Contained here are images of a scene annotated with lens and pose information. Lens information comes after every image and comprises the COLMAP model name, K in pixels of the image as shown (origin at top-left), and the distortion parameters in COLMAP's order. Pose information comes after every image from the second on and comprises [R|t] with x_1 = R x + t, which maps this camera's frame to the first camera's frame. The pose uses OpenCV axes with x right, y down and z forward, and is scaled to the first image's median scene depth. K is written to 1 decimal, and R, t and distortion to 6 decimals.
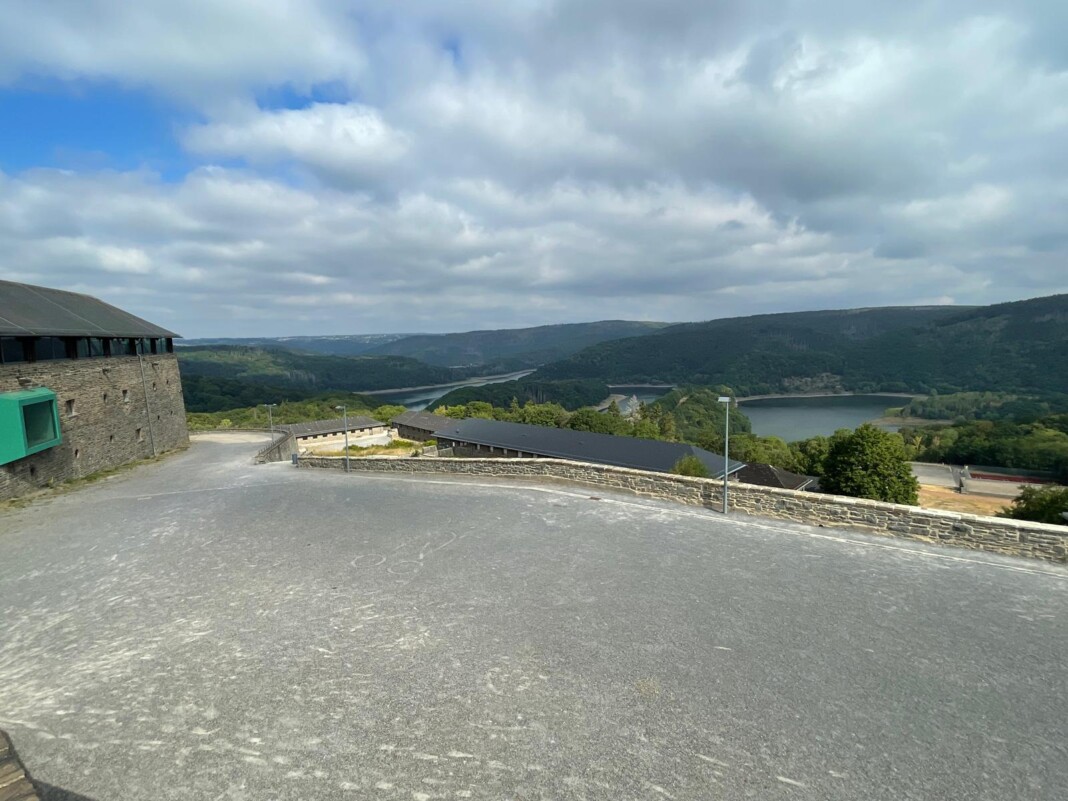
lens RADIAL K [[541.6, 0, 534.0], [0, 541.6, 400.5], [0, 0, 1]] dist [0.001081, 0.000854]
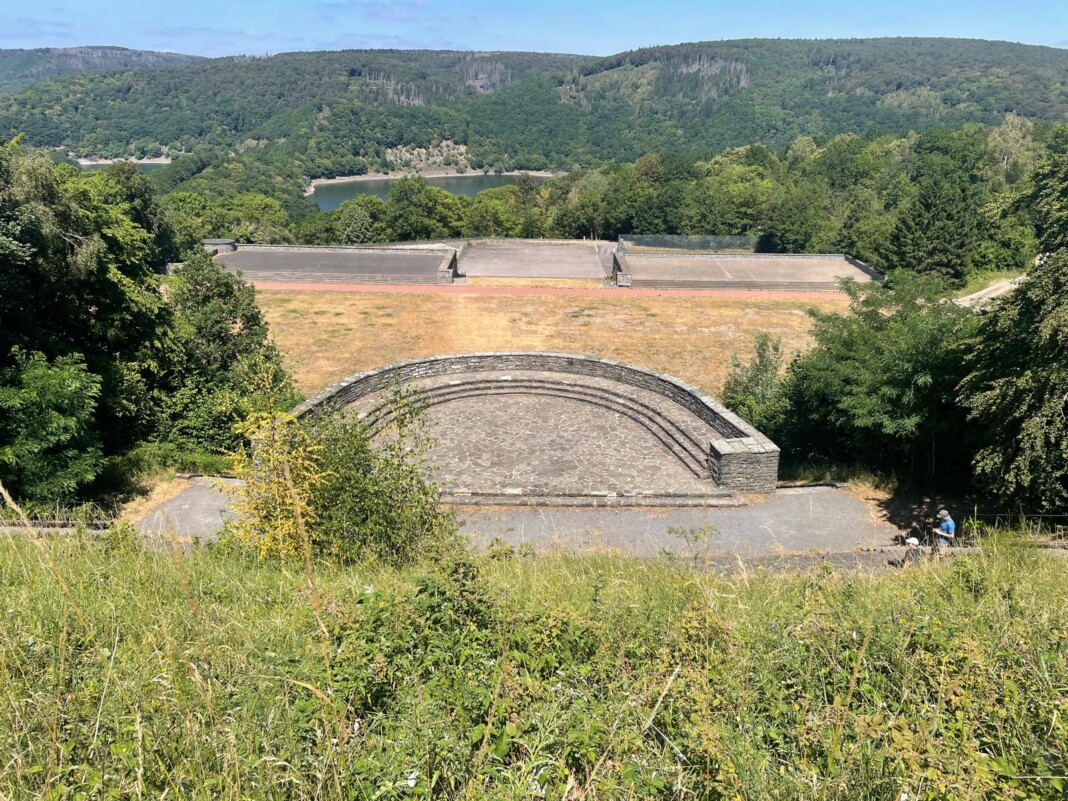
lens RADIAL K [[803.0, 0, 543.3], [0, 803.0, 403.7], [0, 0, 1]] dist [0.072015, -0.100506]
pose [[0.829340, -0.154095, 0.537075, 0.062658], [0.018568, 0.968288, 0.249144, 0.016457], [-0.558436, -0.196653, 0.805901, 0.081799]]
